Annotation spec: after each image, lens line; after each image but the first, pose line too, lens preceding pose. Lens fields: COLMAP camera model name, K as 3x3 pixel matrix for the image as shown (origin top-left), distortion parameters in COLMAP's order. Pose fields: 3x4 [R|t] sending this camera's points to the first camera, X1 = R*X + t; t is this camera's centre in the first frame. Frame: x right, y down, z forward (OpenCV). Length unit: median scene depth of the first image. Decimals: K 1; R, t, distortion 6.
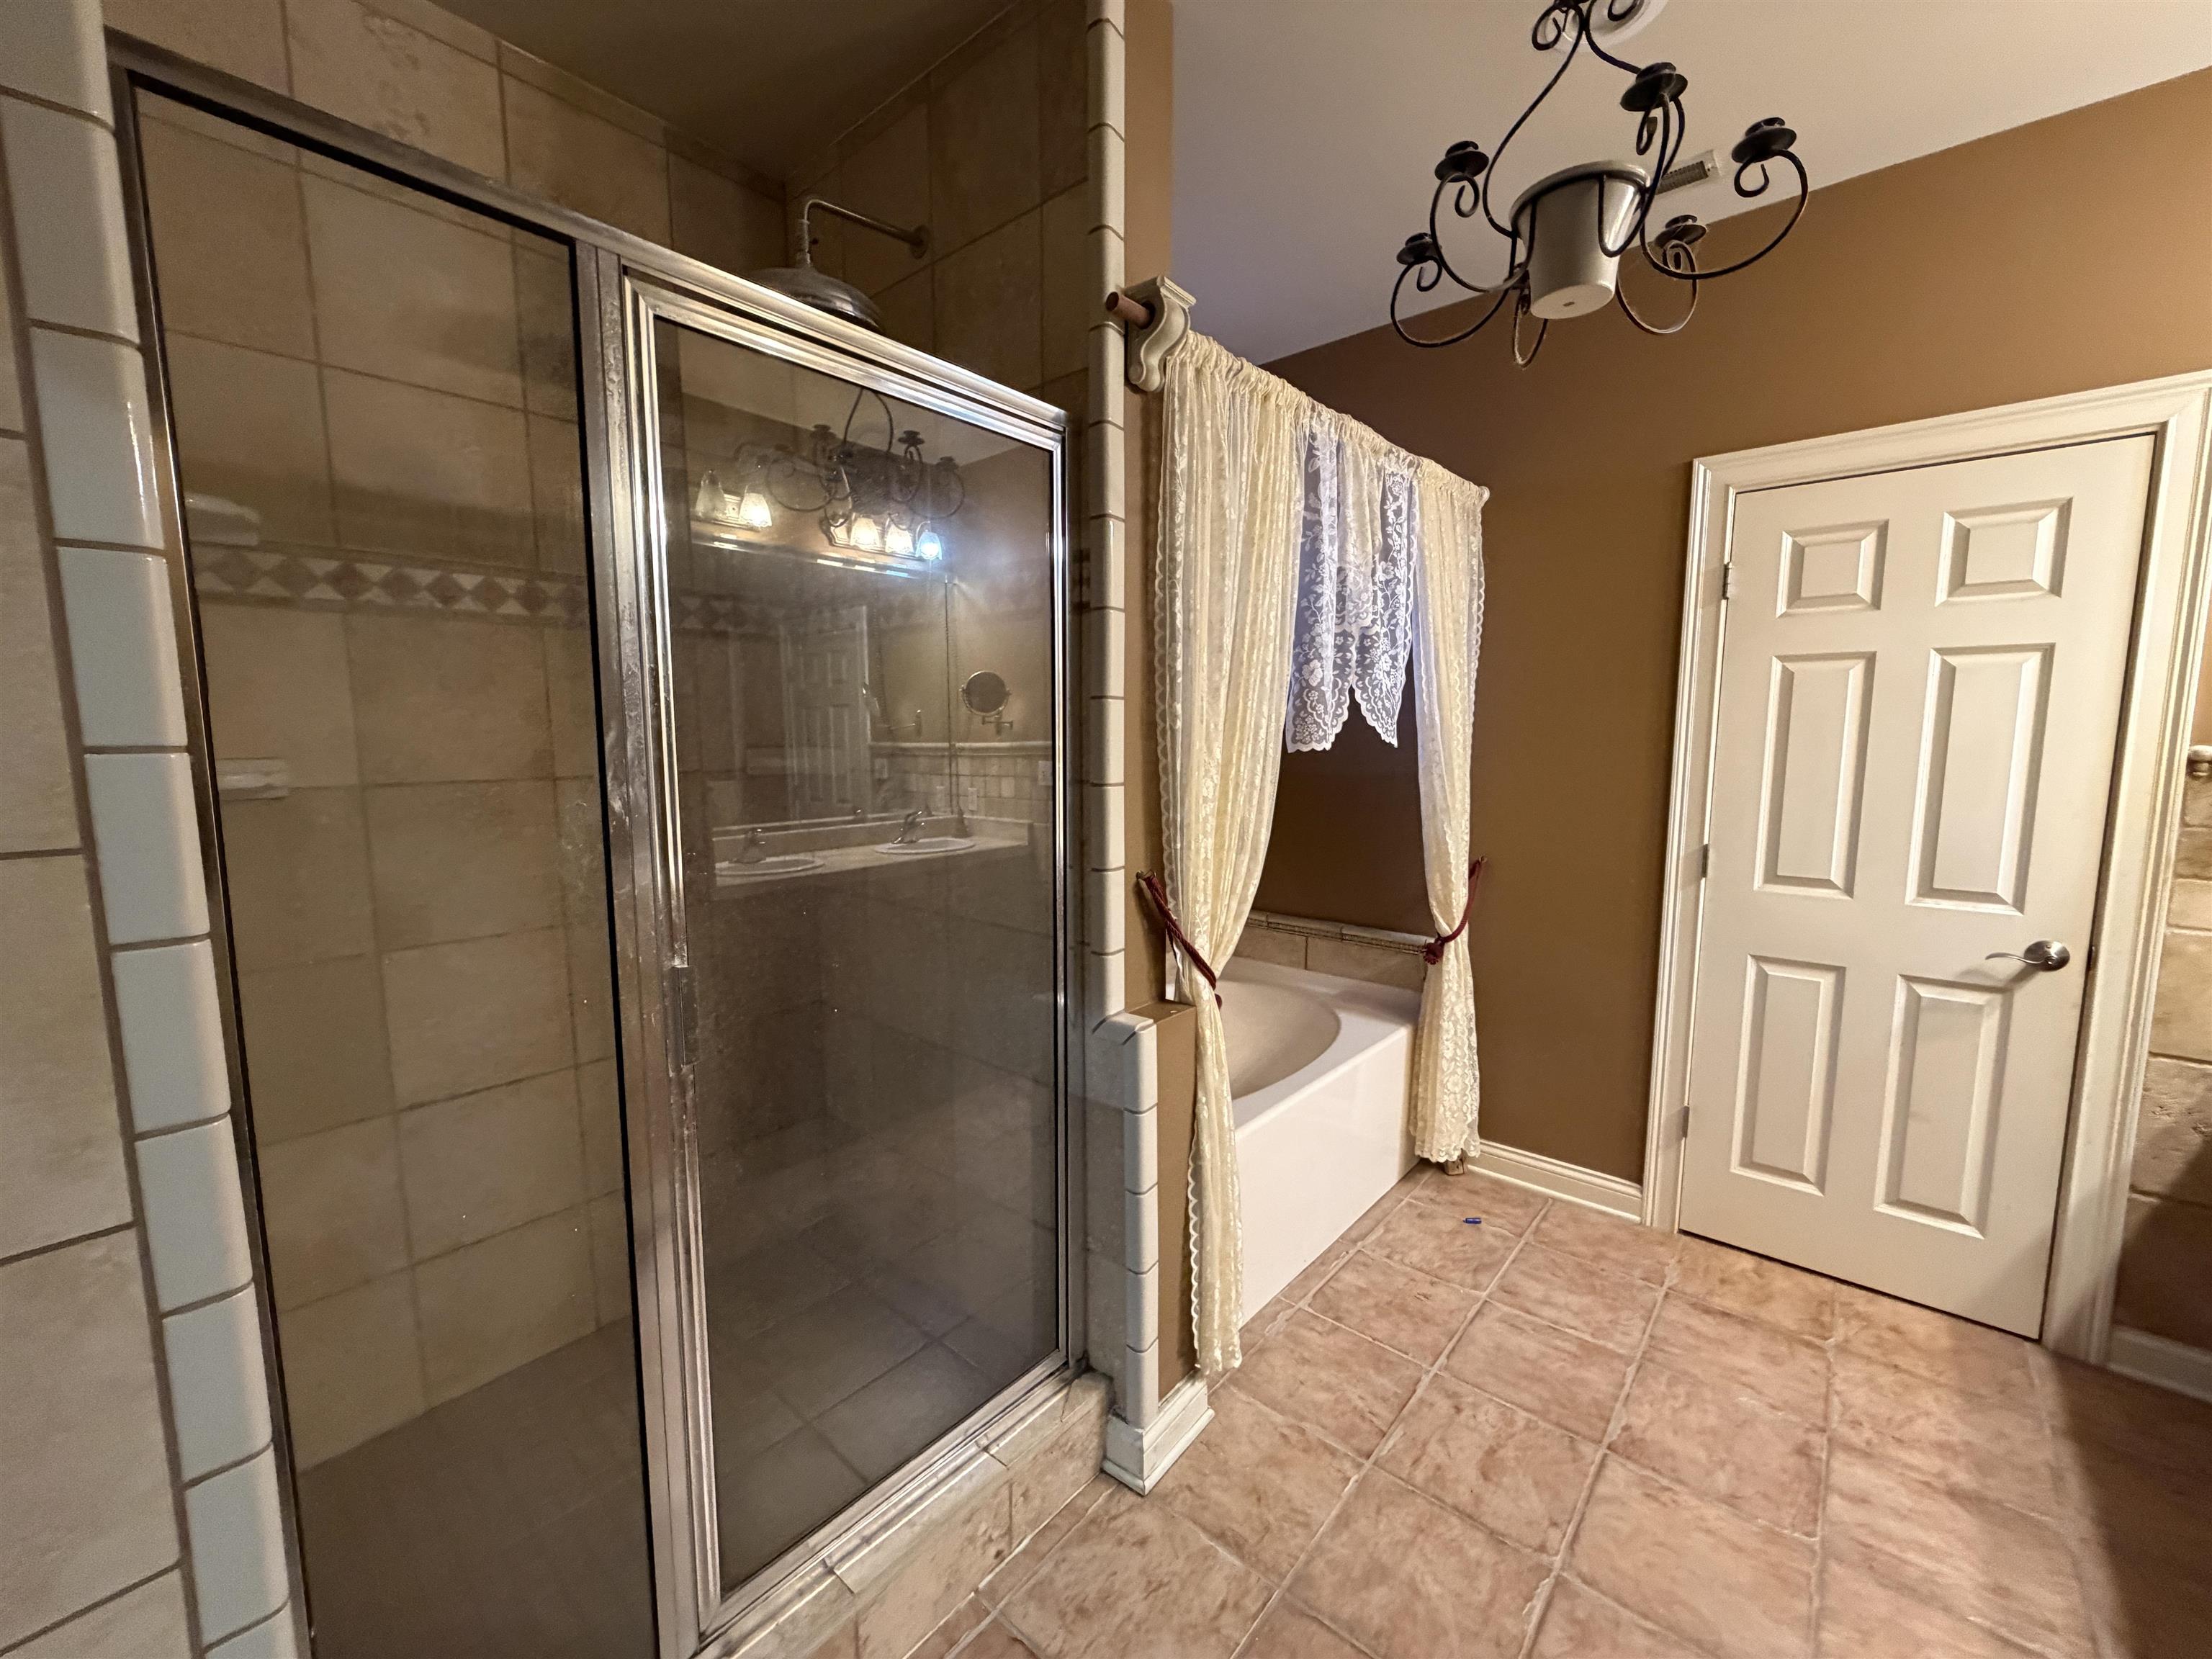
lens RADIAL K [[886.8, 0, 1107.5], [0, 886.8, 828.6], [0, 0, 1]] dist [-0.001531, -0.000119]
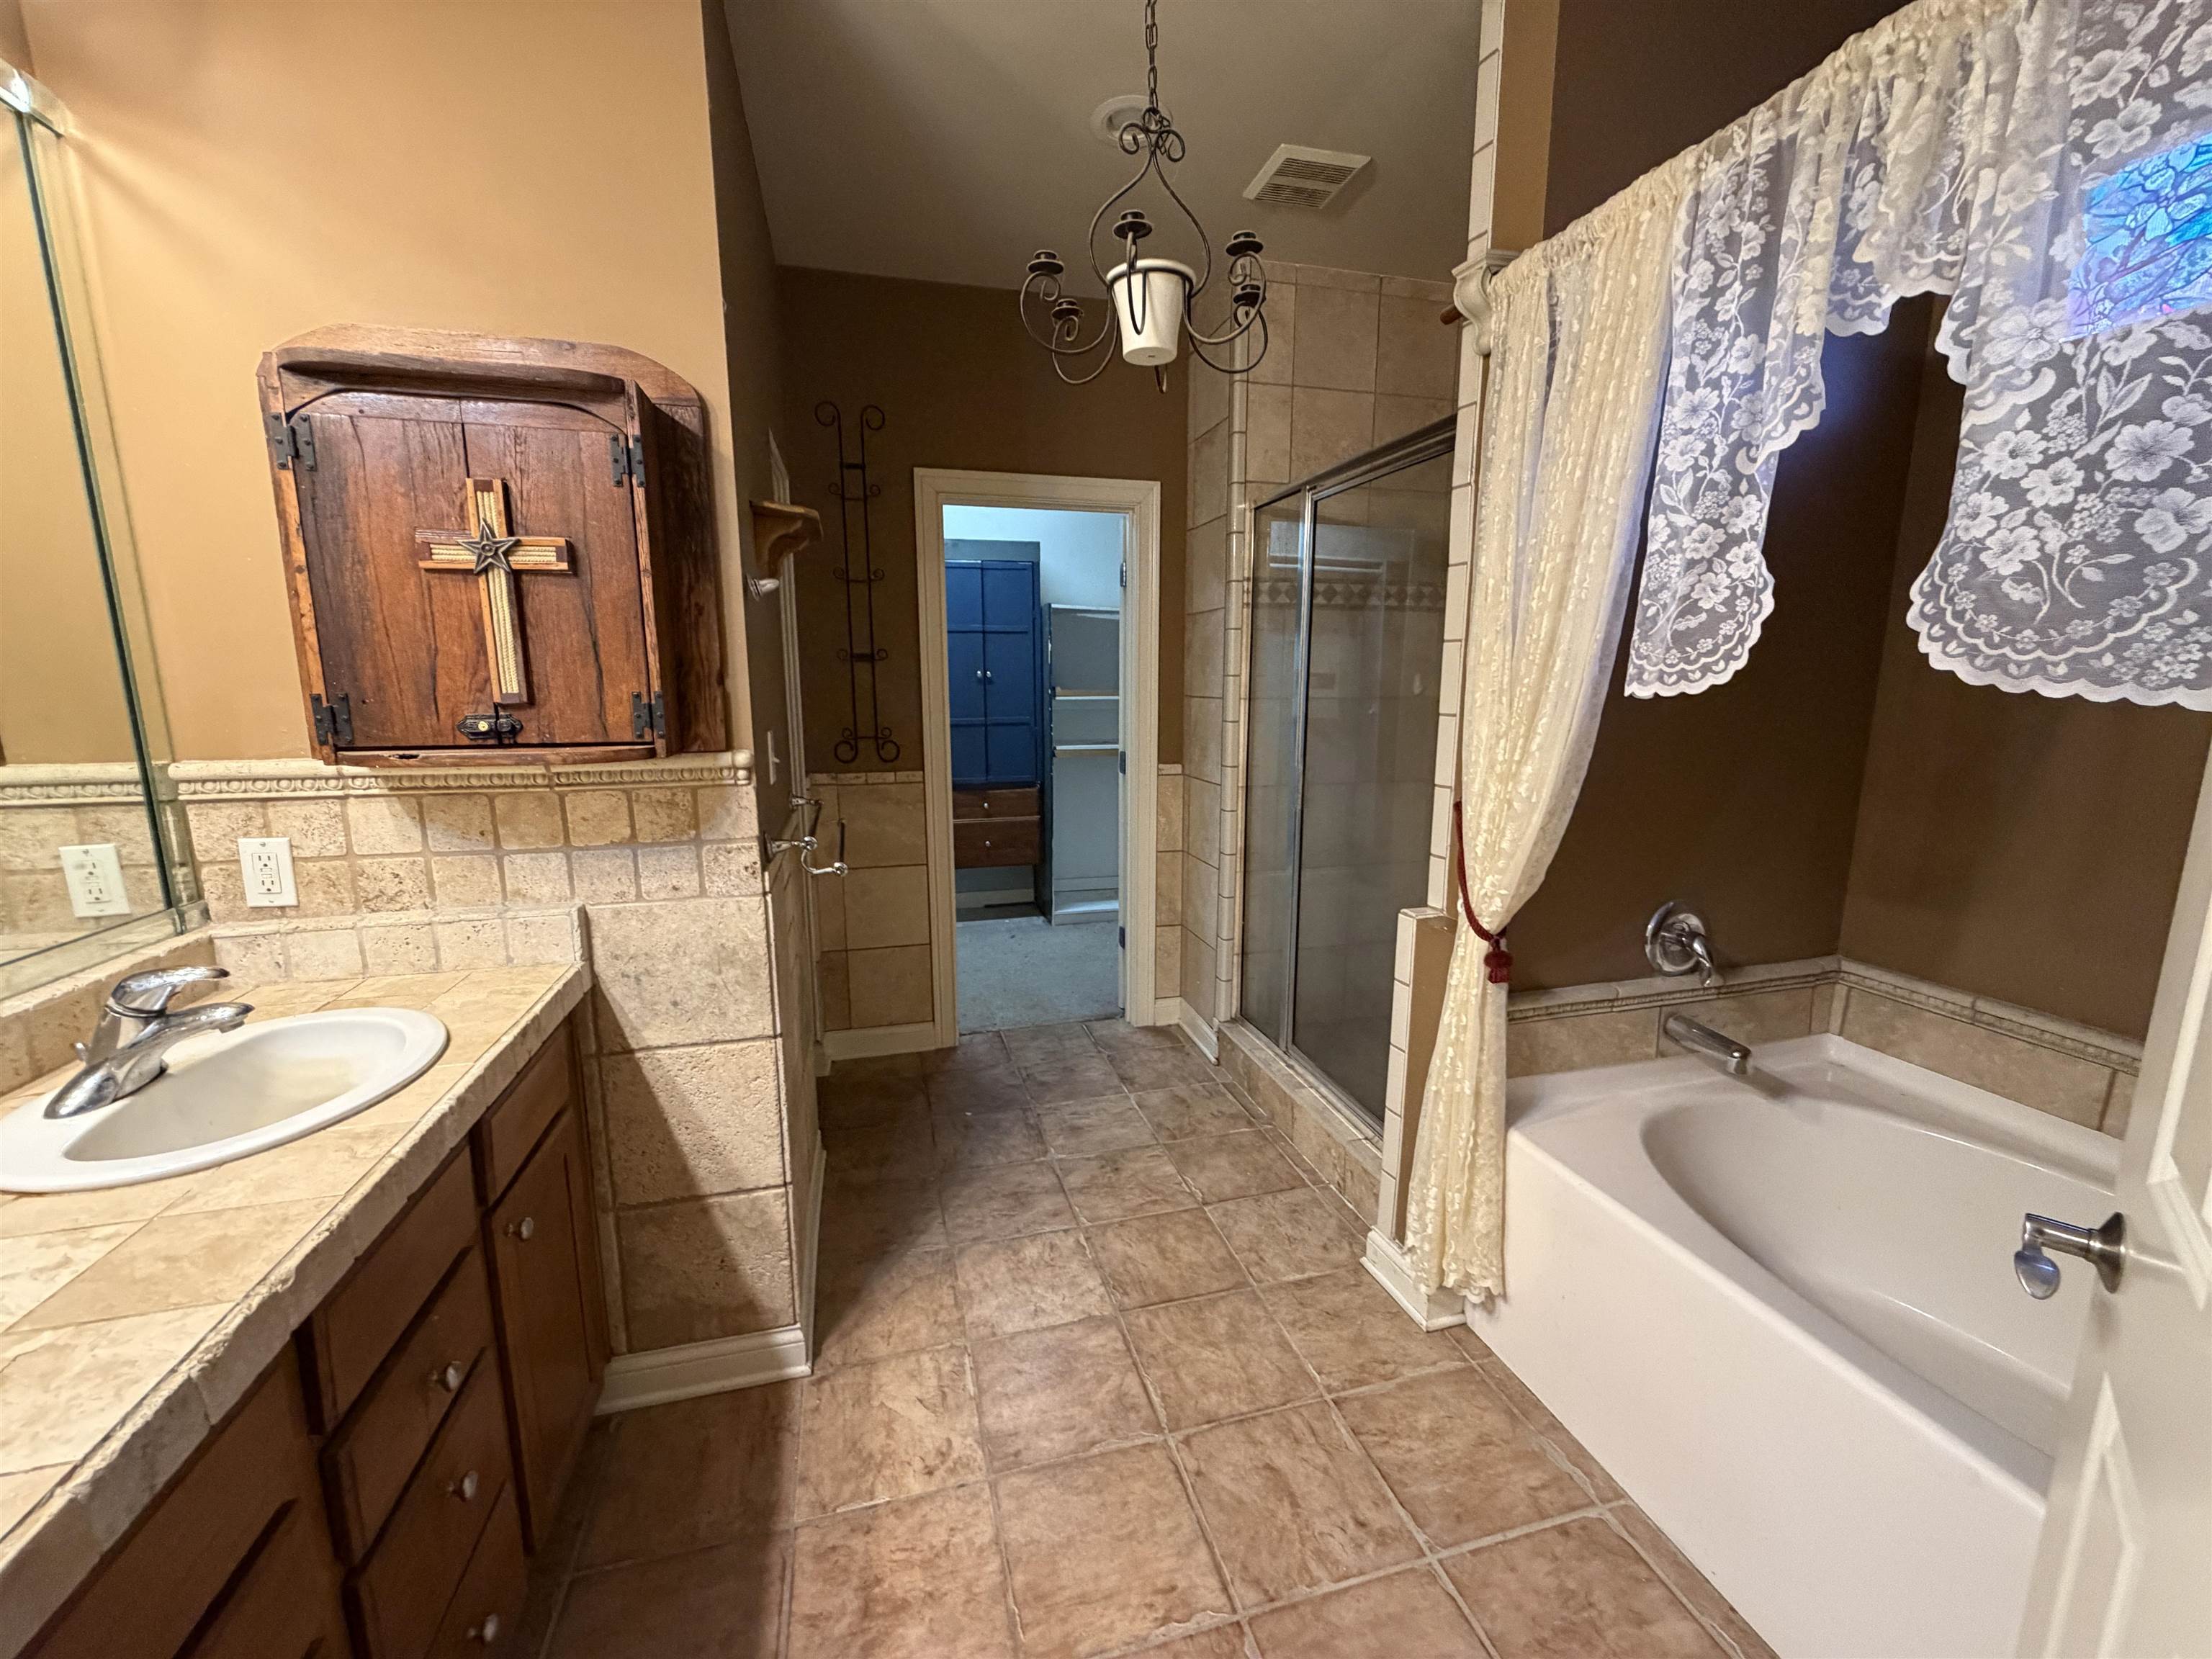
lens RADIAL K [[886.8, 0, 1103.6], [0, 886.8, 828.9], [0, 0, 1]] dist [-0.001531, -0.000119]
pose [[-0.554630, 0.147934, -0.818841, 1.250622], [-0.091960, 0.967144, 0.237014, -0.143596], [0.827000, 0.206756, -0.522803, 1.257881]]
